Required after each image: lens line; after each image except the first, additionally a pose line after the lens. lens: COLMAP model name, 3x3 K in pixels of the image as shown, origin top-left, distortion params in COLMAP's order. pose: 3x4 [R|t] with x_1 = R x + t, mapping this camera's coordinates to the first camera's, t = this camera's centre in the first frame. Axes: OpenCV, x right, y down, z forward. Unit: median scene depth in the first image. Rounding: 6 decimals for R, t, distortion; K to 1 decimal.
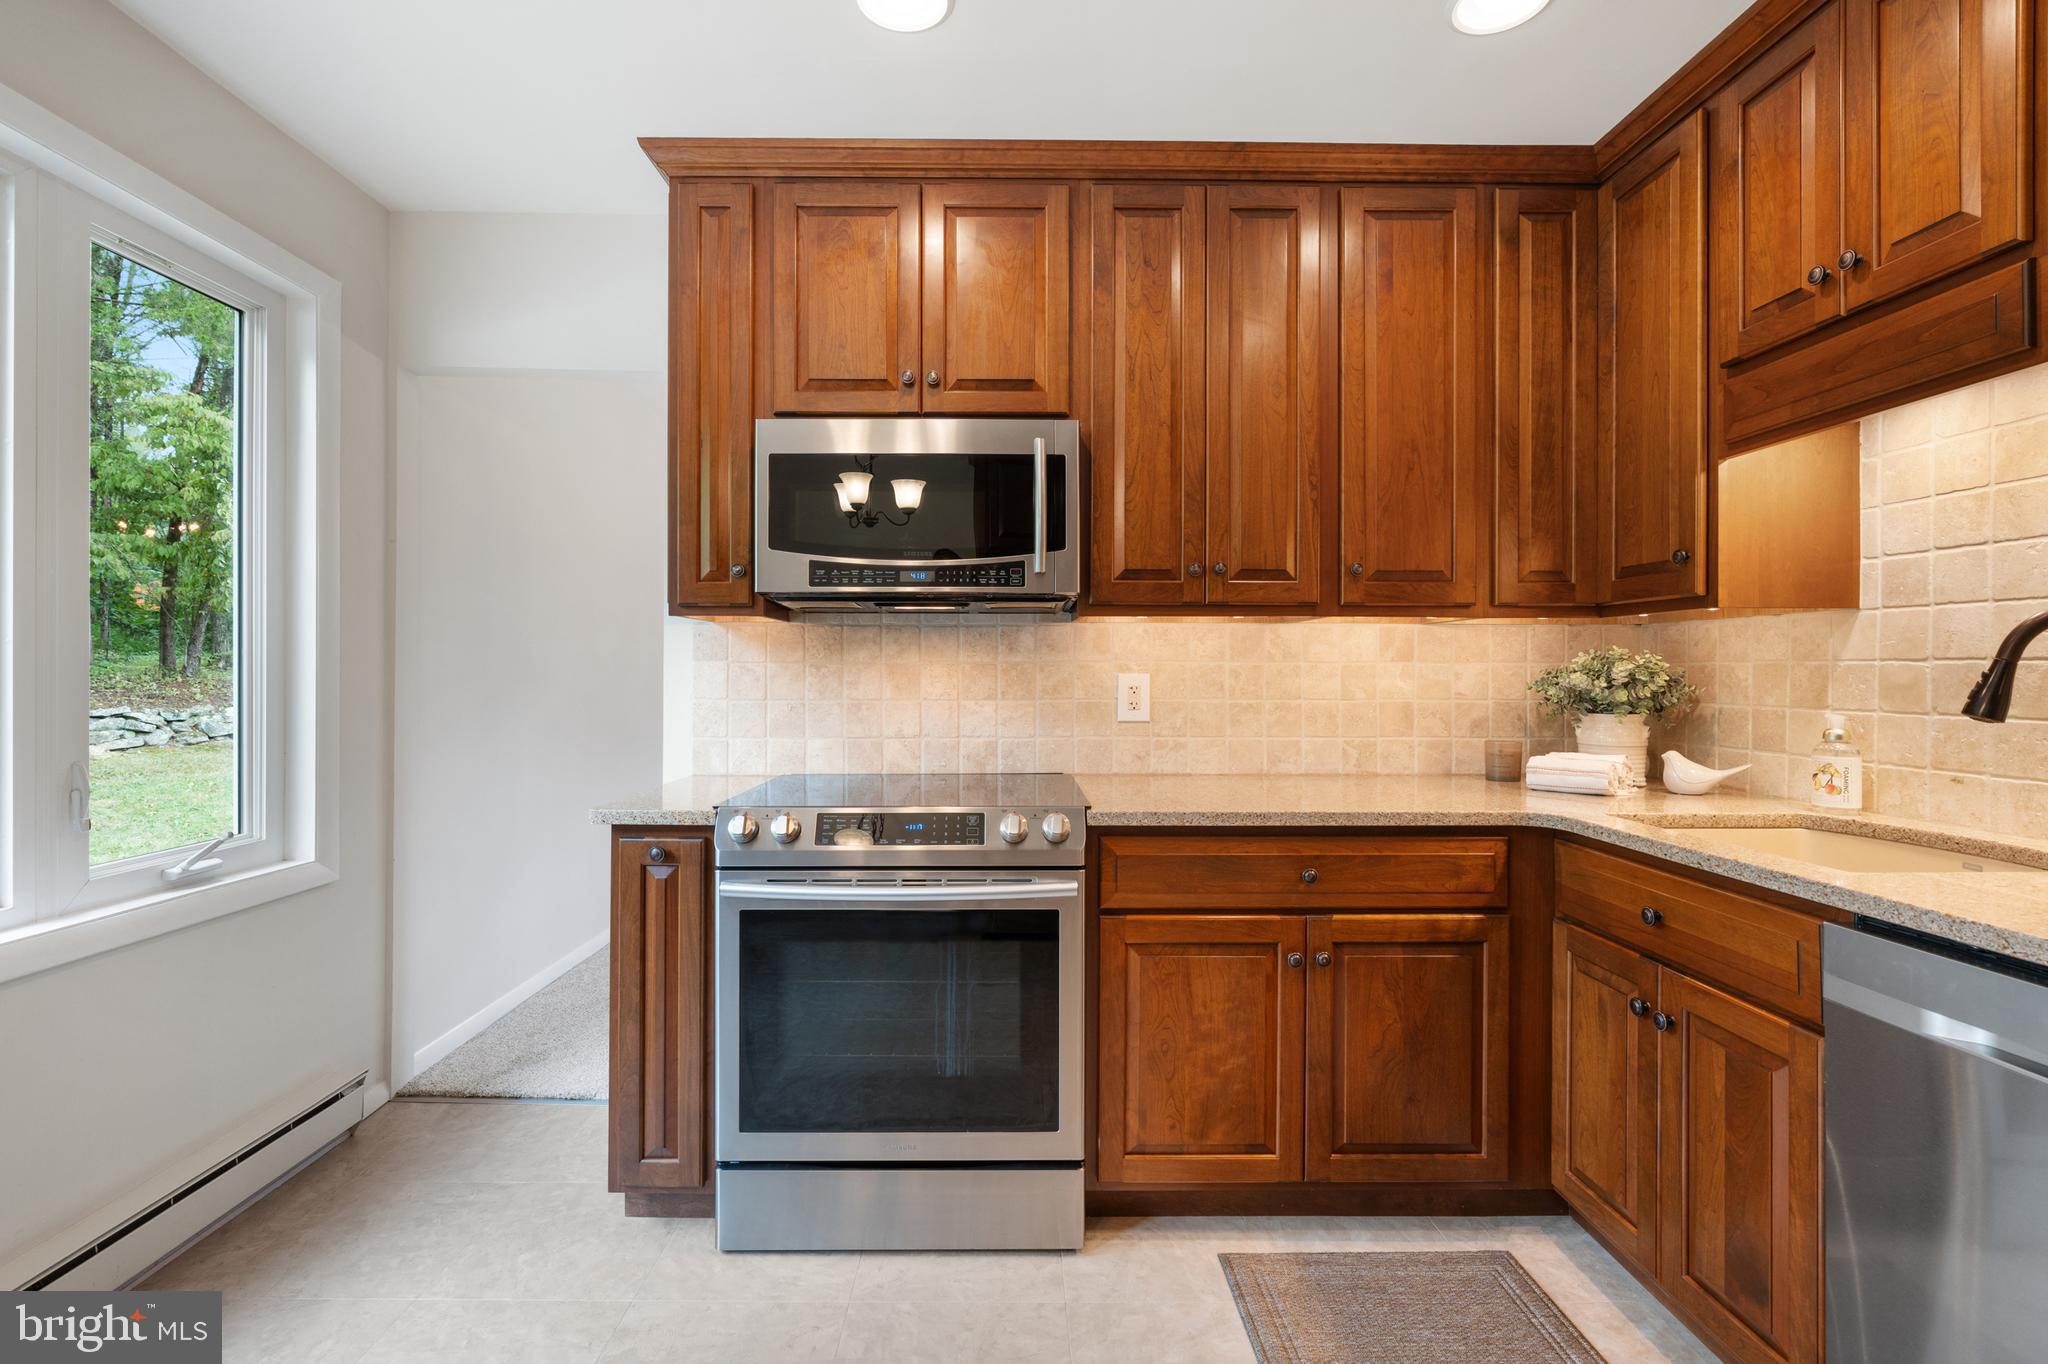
lens RADIAL K [[929.1, 0, 1018.5], [0, 929.1, 668.6], [0, 0, 1]] dist [-0.008630, 0.003284]
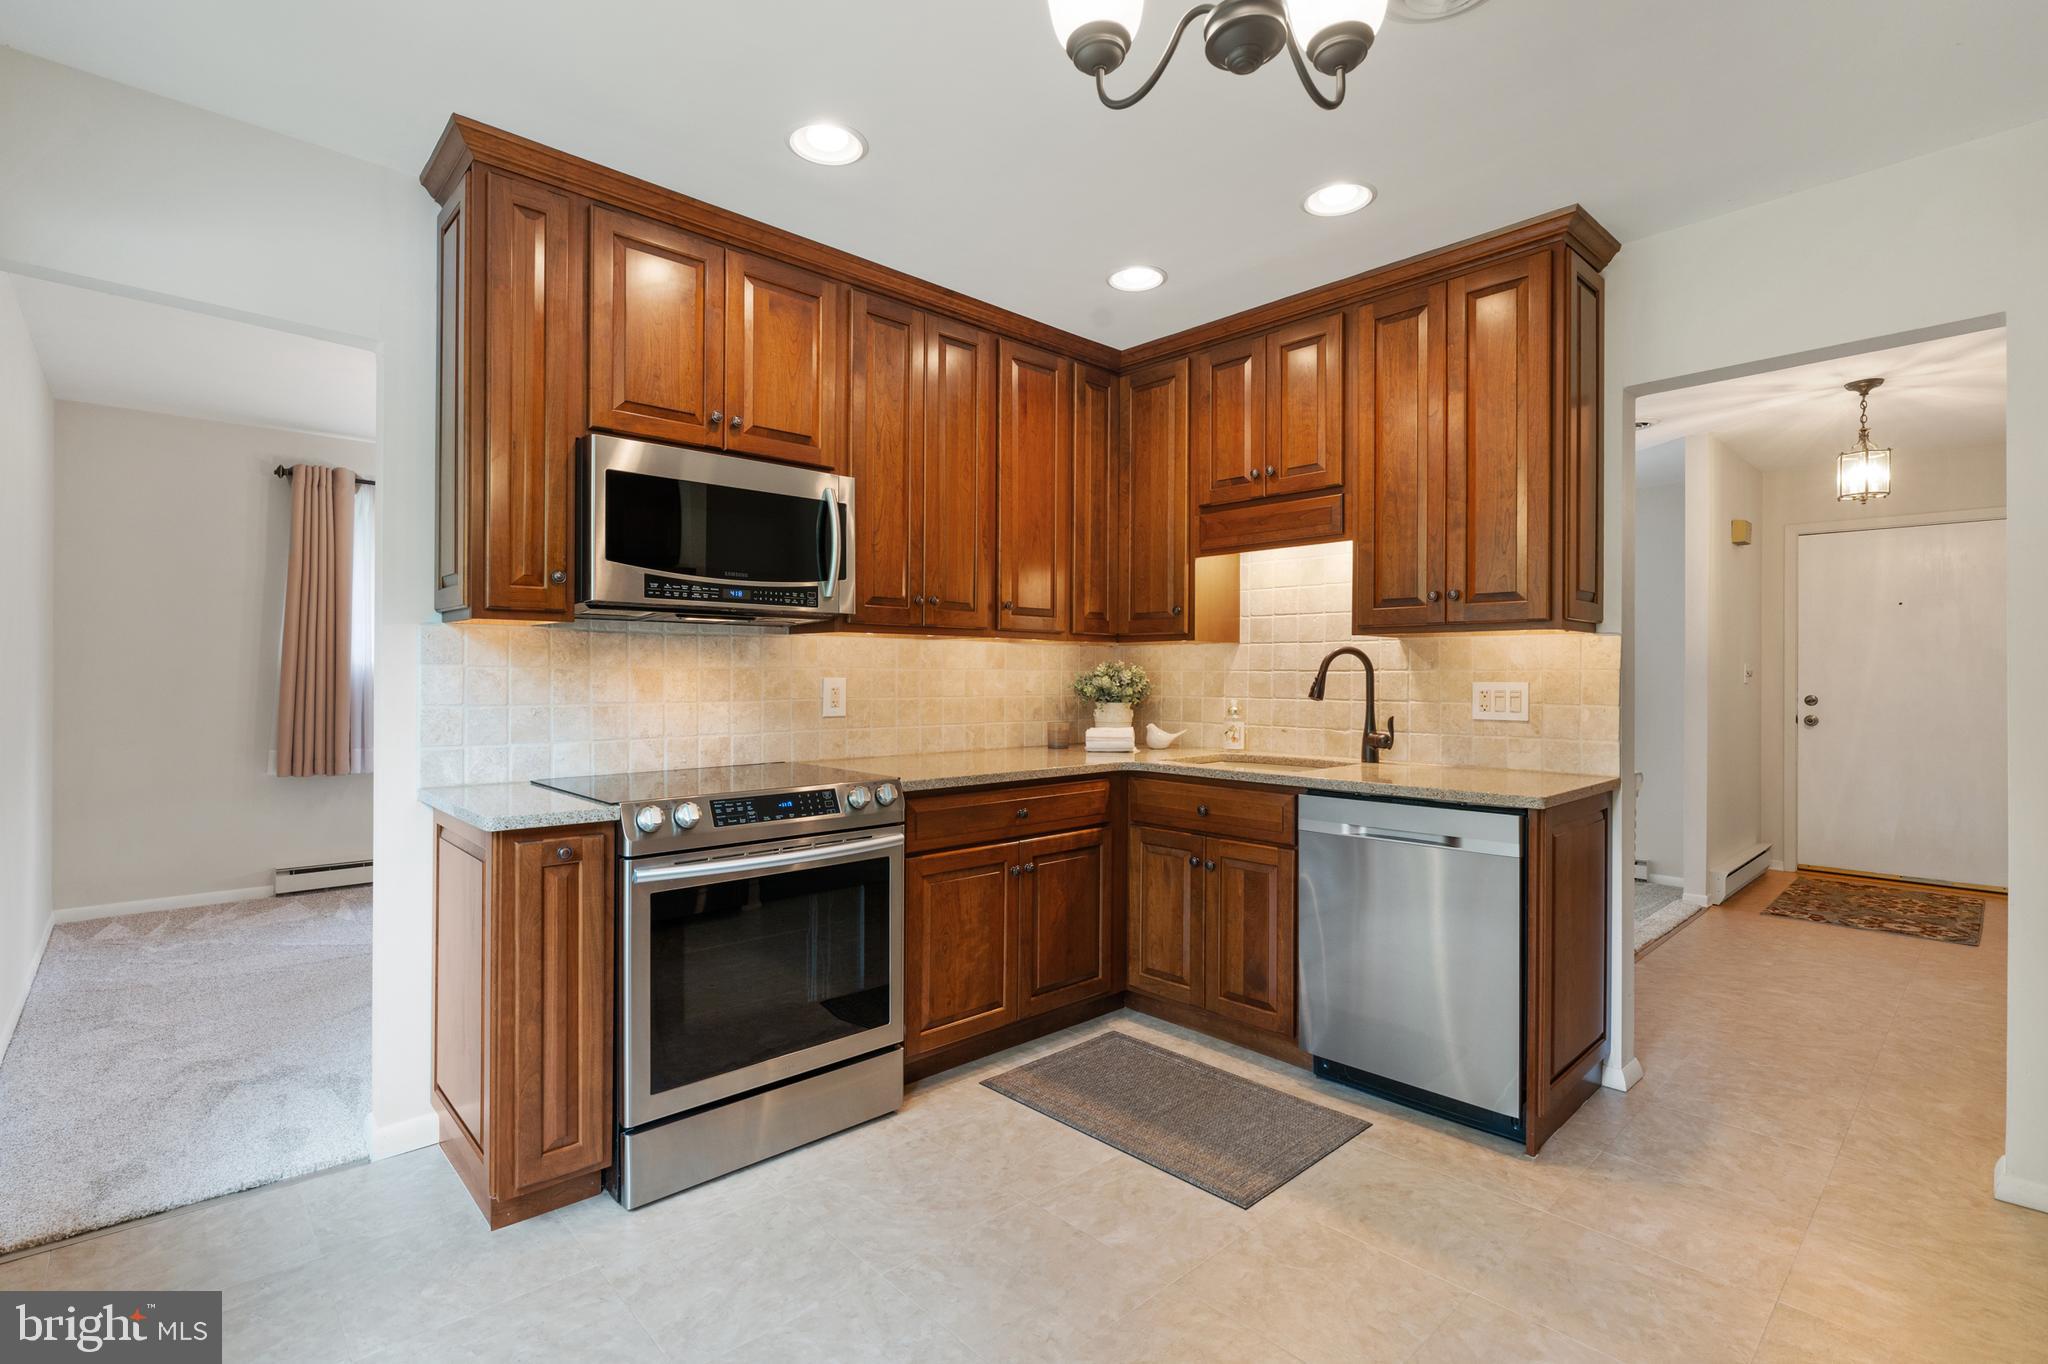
lens RADIAL K [[929.1, 0, 1021.2], [0, 929.1, 675.4], [0, 0, 1]] dist [-0.008630, 0.003284]
pose [[0.743306, 0.000661, 0.668951, -0.592780], [-0.004337, 0.999983, 0.003831, -0.003921], [-0.668938, -0.005749, 0.743296, -0.092113]]
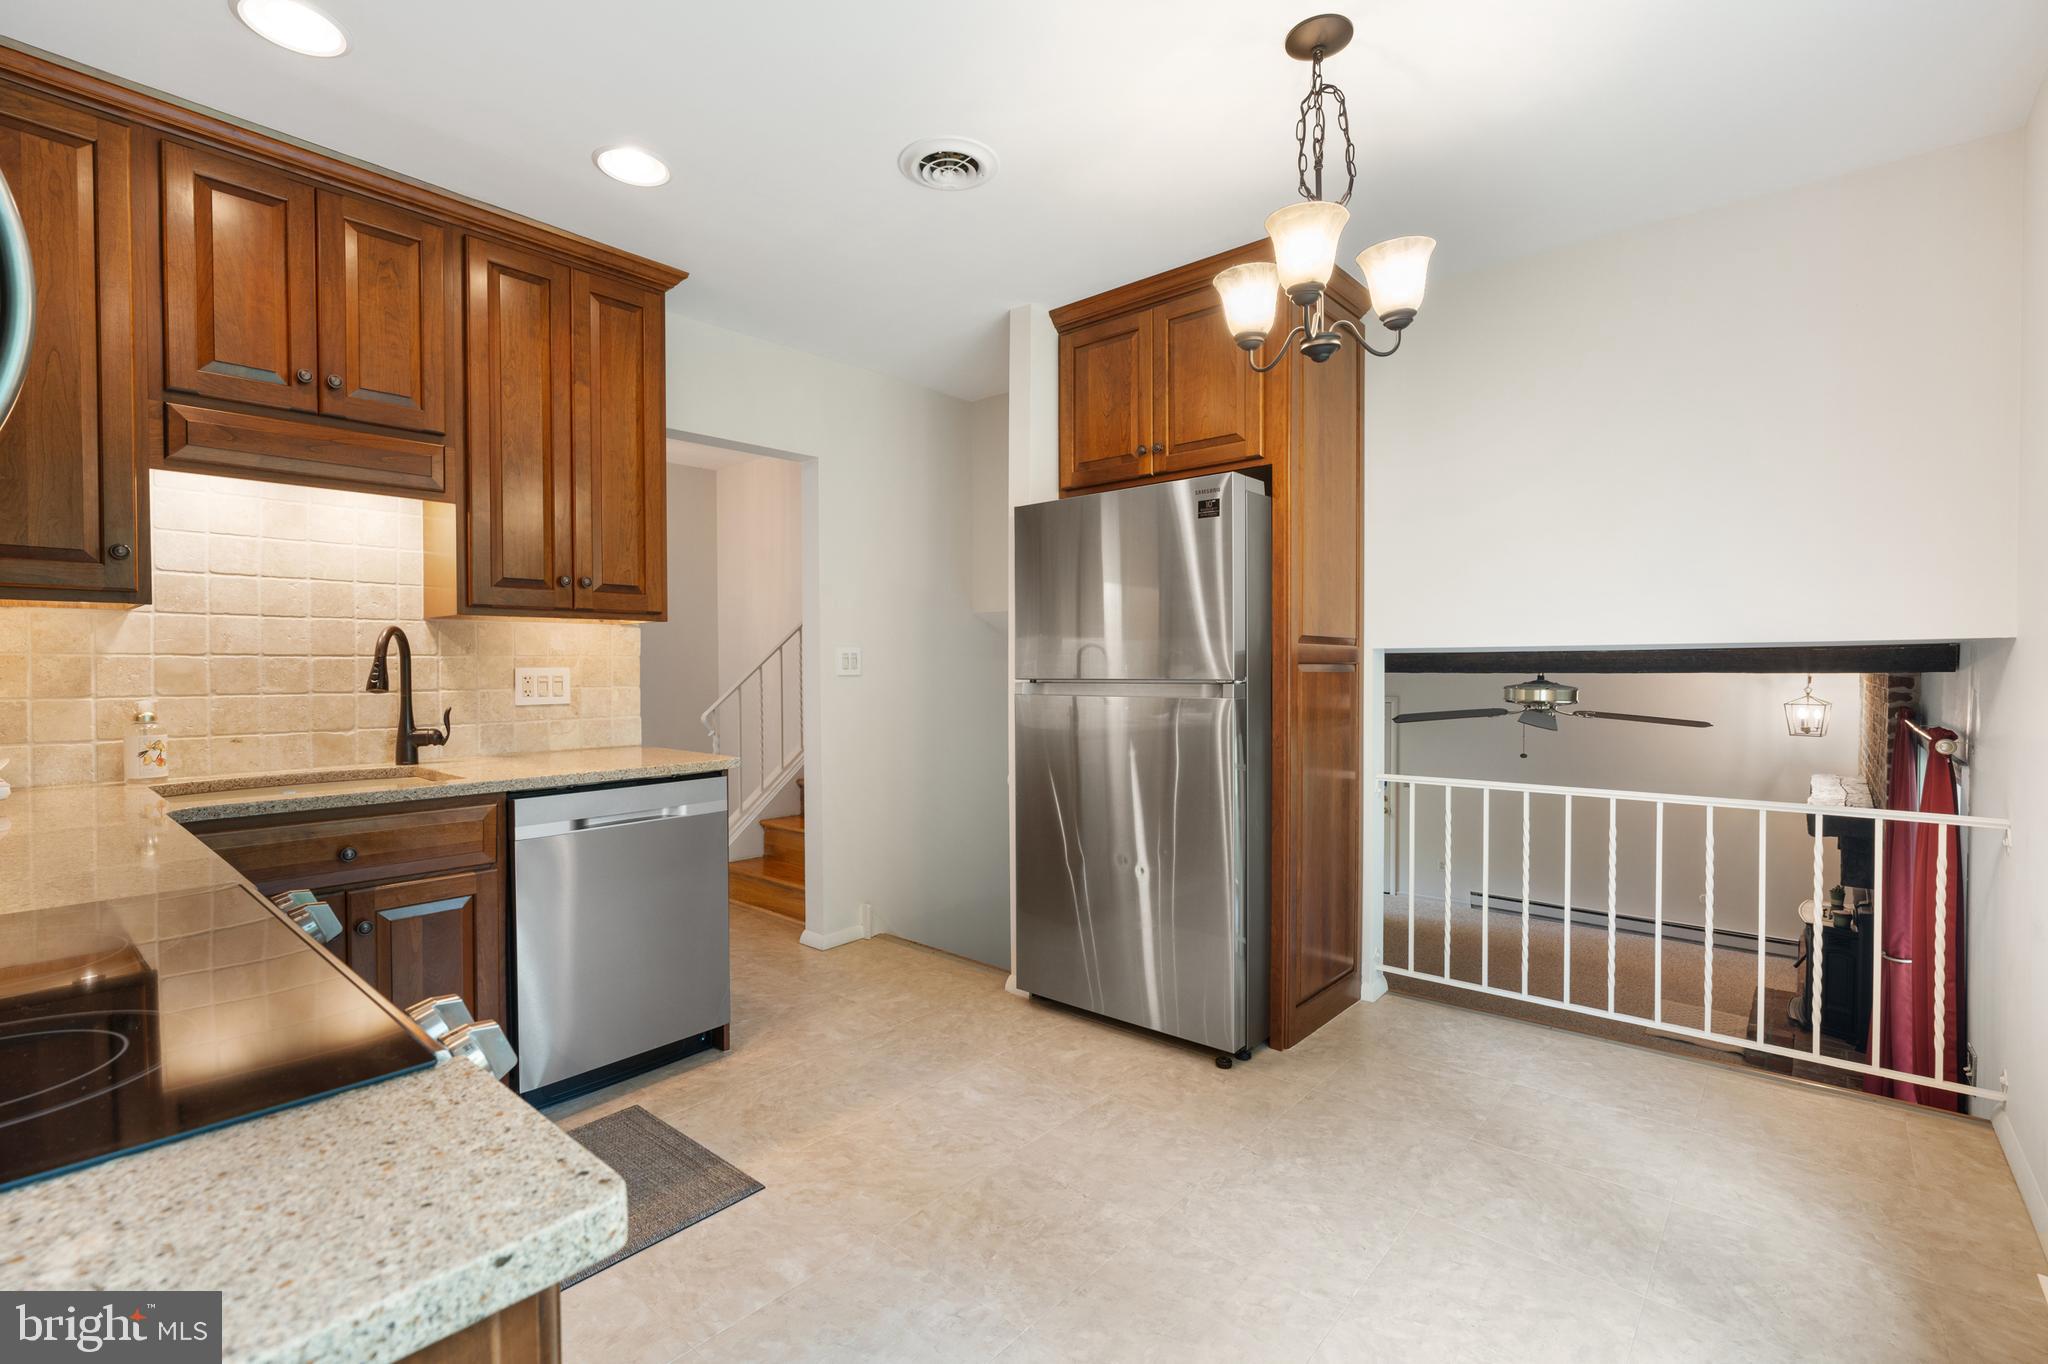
lens RADIAL K [[929.1, 0, 991.0], [0, 929.1, 678.8], [0, 0, 1]] dist [-0.008630, 0.003284]
pose [[-0.731081, -0.010652, 0.682208, -0.607897], [-0.001127, 0.999896, 0.014404, 0.003832], [-0.682290, 0.009762, -0.731016, 0.967128]]
